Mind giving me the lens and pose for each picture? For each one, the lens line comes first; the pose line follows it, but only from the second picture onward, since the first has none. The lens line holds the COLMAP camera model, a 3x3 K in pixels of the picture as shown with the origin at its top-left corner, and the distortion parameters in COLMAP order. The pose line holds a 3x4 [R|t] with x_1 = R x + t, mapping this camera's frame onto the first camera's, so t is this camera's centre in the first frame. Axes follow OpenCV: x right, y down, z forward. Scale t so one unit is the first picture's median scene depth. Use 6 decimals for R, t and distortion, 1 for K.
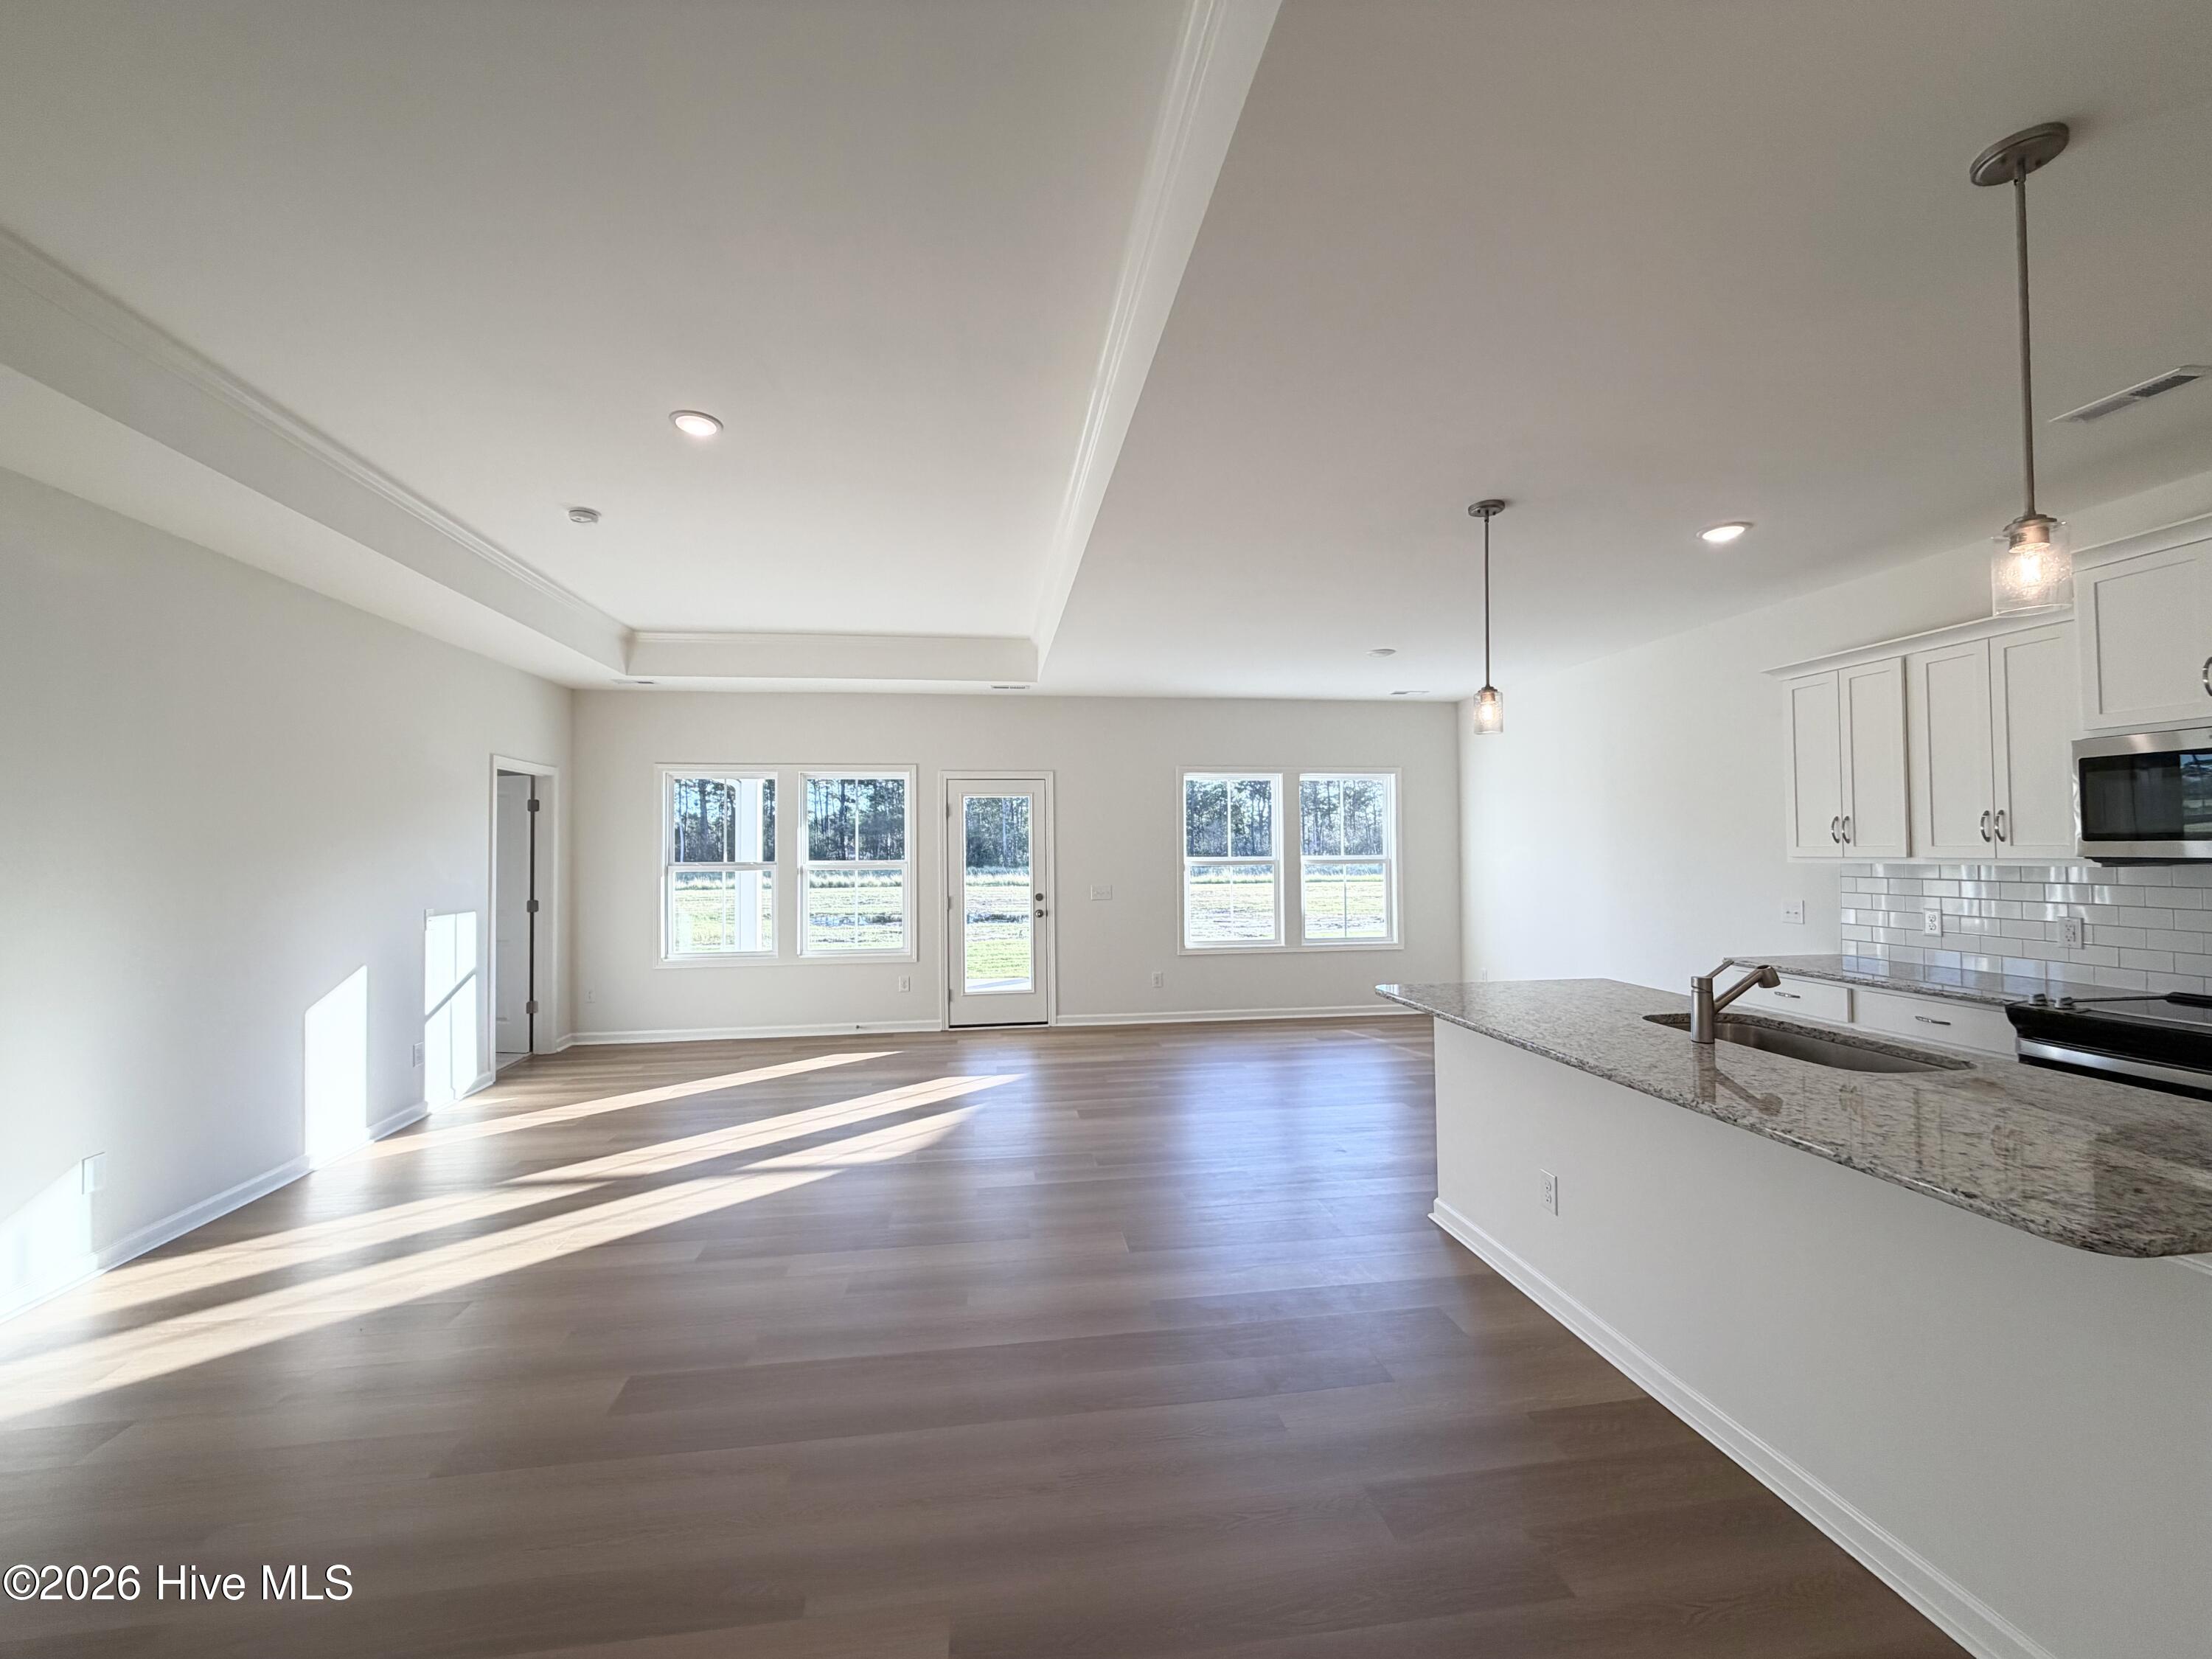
lens RADIAL K [[877.2, 0, 1106.0], [0, 877.2, 829.5], [0, 0, 1]] dist [-0.001187, -0.000004]
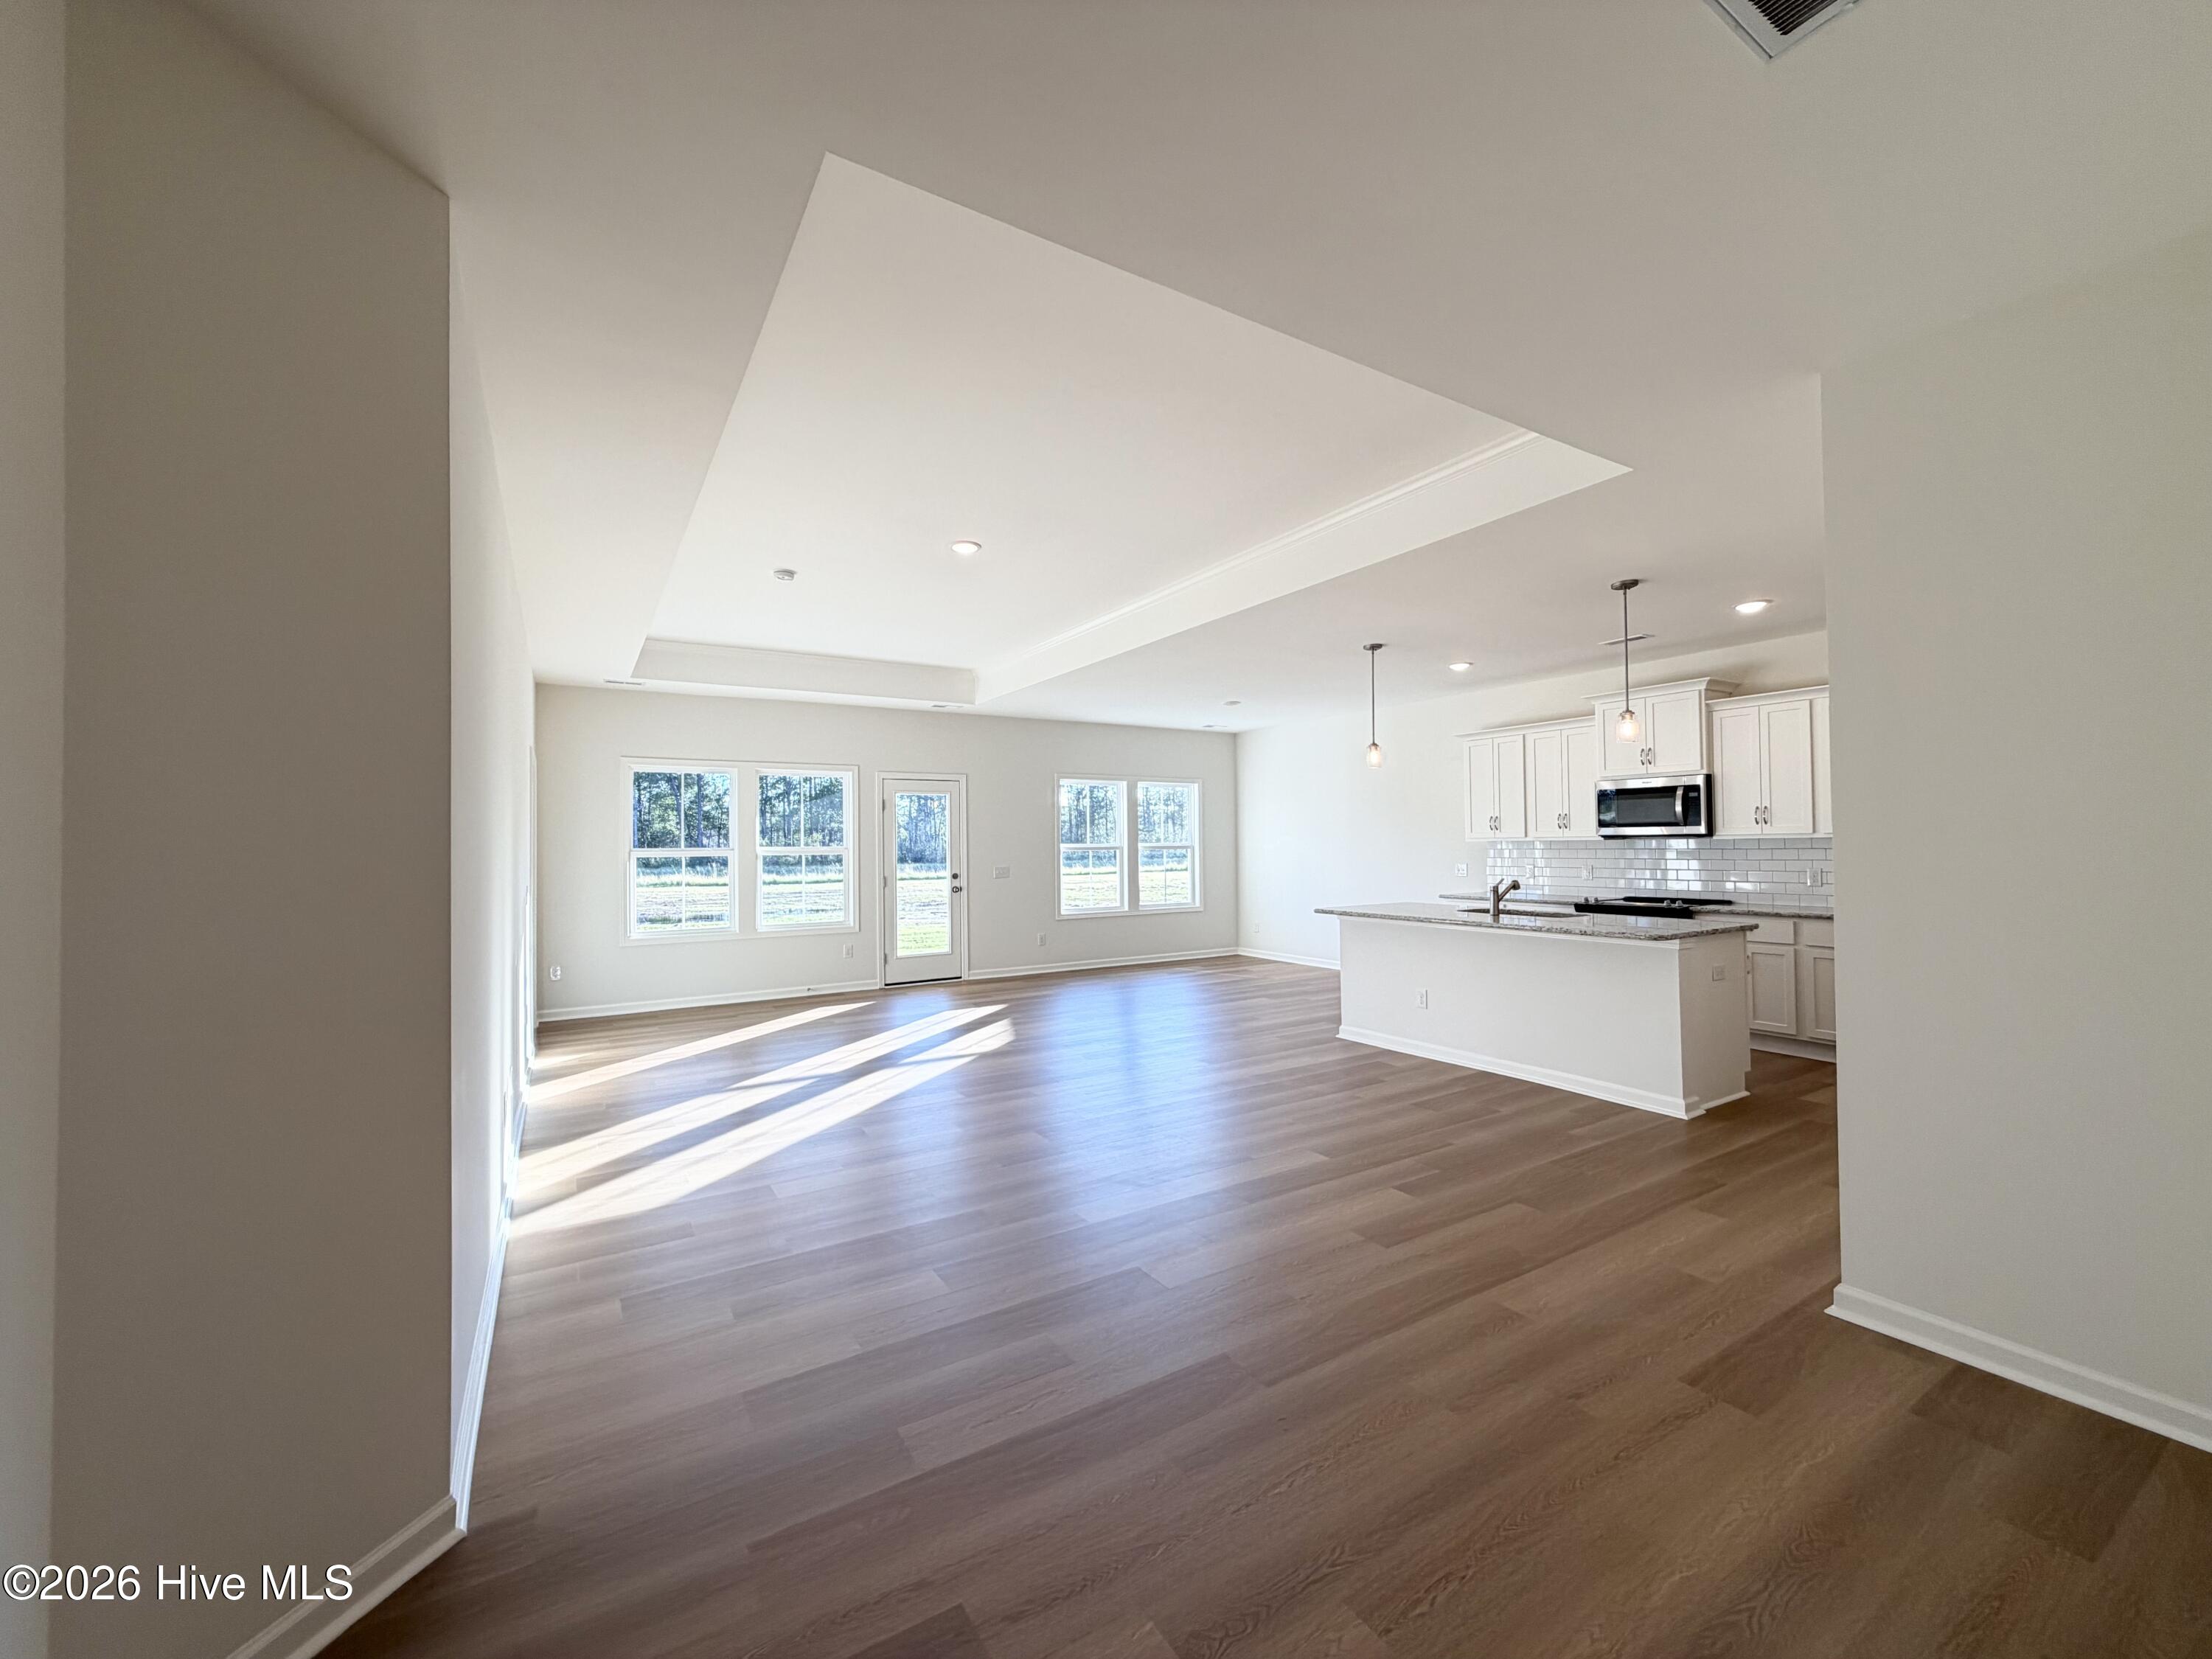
lens RADIAL K [[877.7, 0, 1106.0], [0, 877.7, 829.5], [0, 0, 1]] dist [0.000102, 0.000097]
pose [[0.914991, 0.005491, 0.403436, -0.390961], [-0.005334, 0.999985, -0.001513, 0.012328], [-0.403438, -0.000768, 0.915007, -0.222990]]
